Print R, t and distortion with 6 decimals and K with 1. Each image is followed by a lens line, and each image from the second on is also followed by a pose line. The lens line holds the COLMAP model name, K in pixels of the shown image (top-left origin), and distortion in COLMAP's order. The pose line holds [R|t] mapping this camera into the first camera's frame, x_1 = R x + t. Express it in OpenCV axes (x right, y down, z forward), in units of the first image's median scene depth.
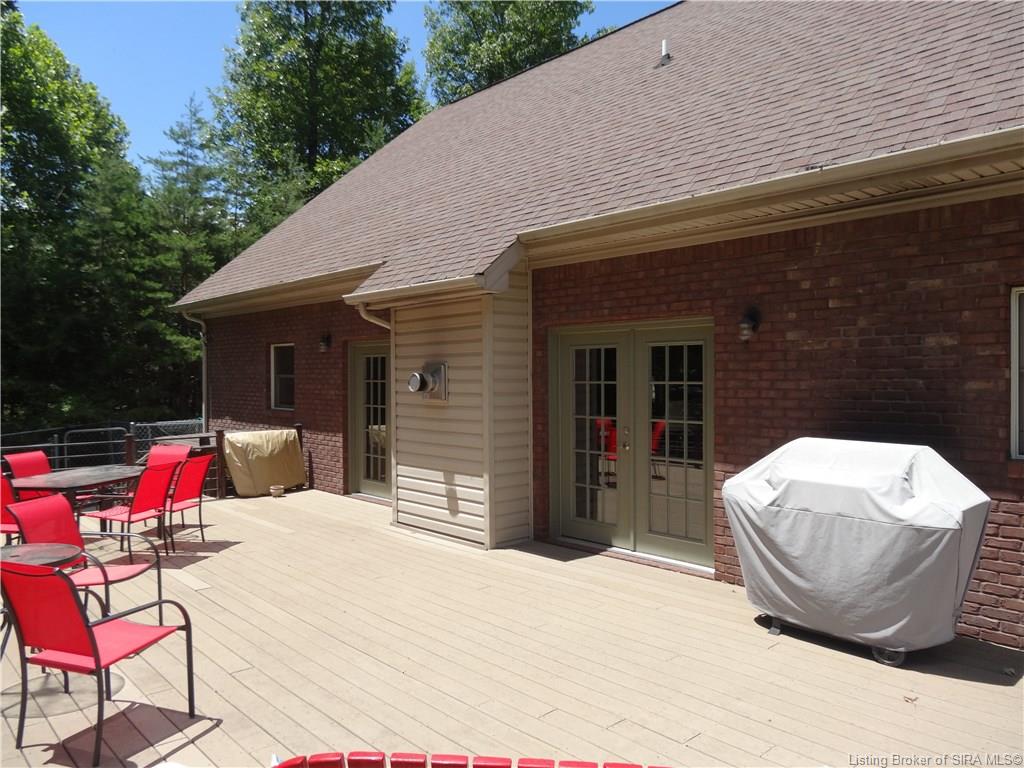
lens RADIAL K [[746.5, 0, 512.0], [0, 746.5, 384.0], [0, 0, 1]] dist [-0.002957, -0.001893]
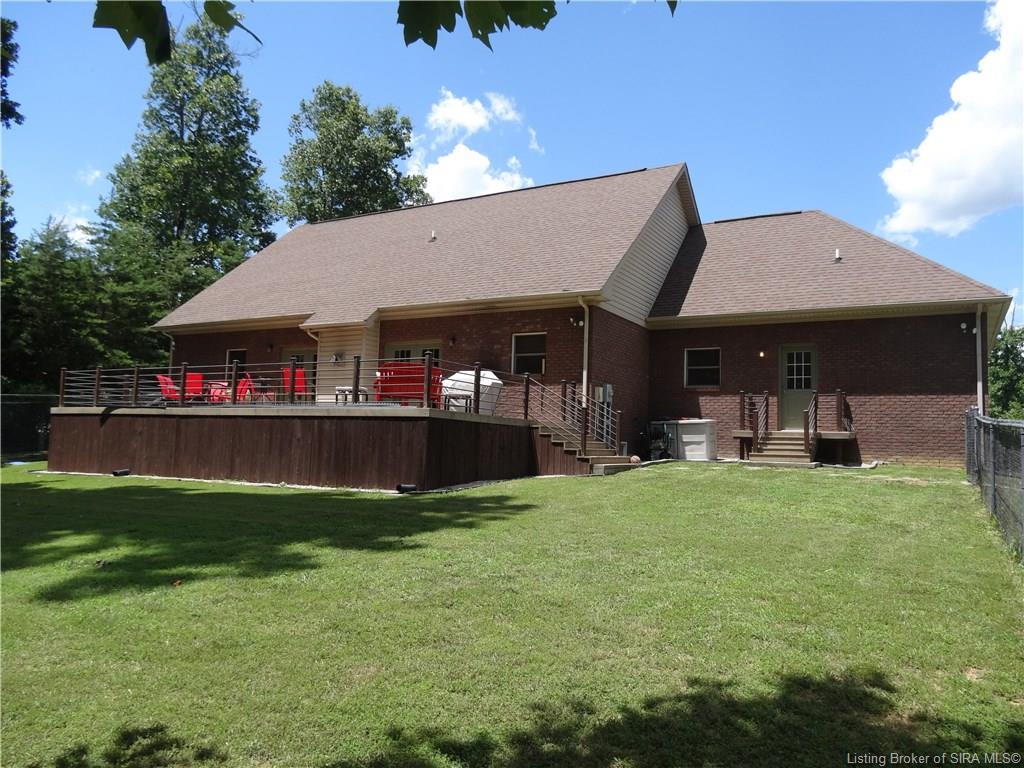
lens RADIAL K [[746.5, 0, 512.0], [0, 746.5, 384.0], [0, 0, 1]] dist [-0.002957, -0.001893]
pose [[0.951892, 0.061035, 0.300294, -0.334905], [-0.032899, 0.994654, -0.097880, 0.342169], [-0.304663, 0.083292, 0.948811, -1.788519]]
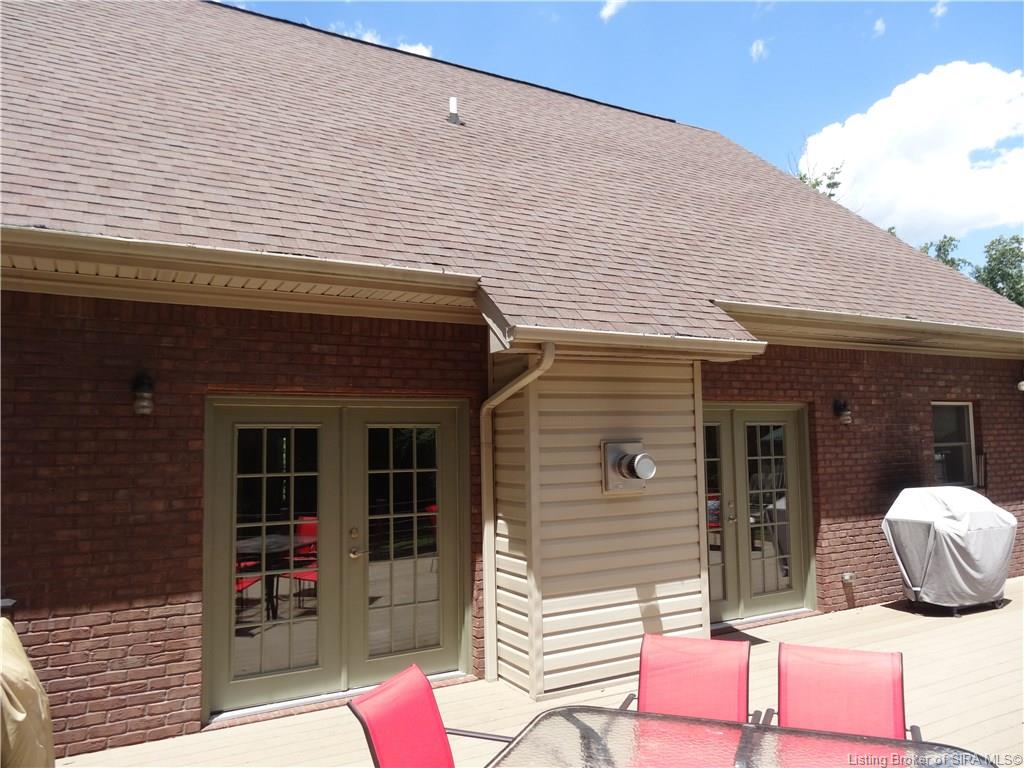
lens RADIAL K [[746.5, 0, 512.0], [0, 746.5, 384.0], [0, 0, 1]] dist [-0.002957, -0.001893]
pose [[0.236568, 0.091774, 0.967271, -0.926186], [0.039039, 0.993827, -0.103842, -0.009948], [-0.970830, 0.062326, 0.231525, 1.017017]]
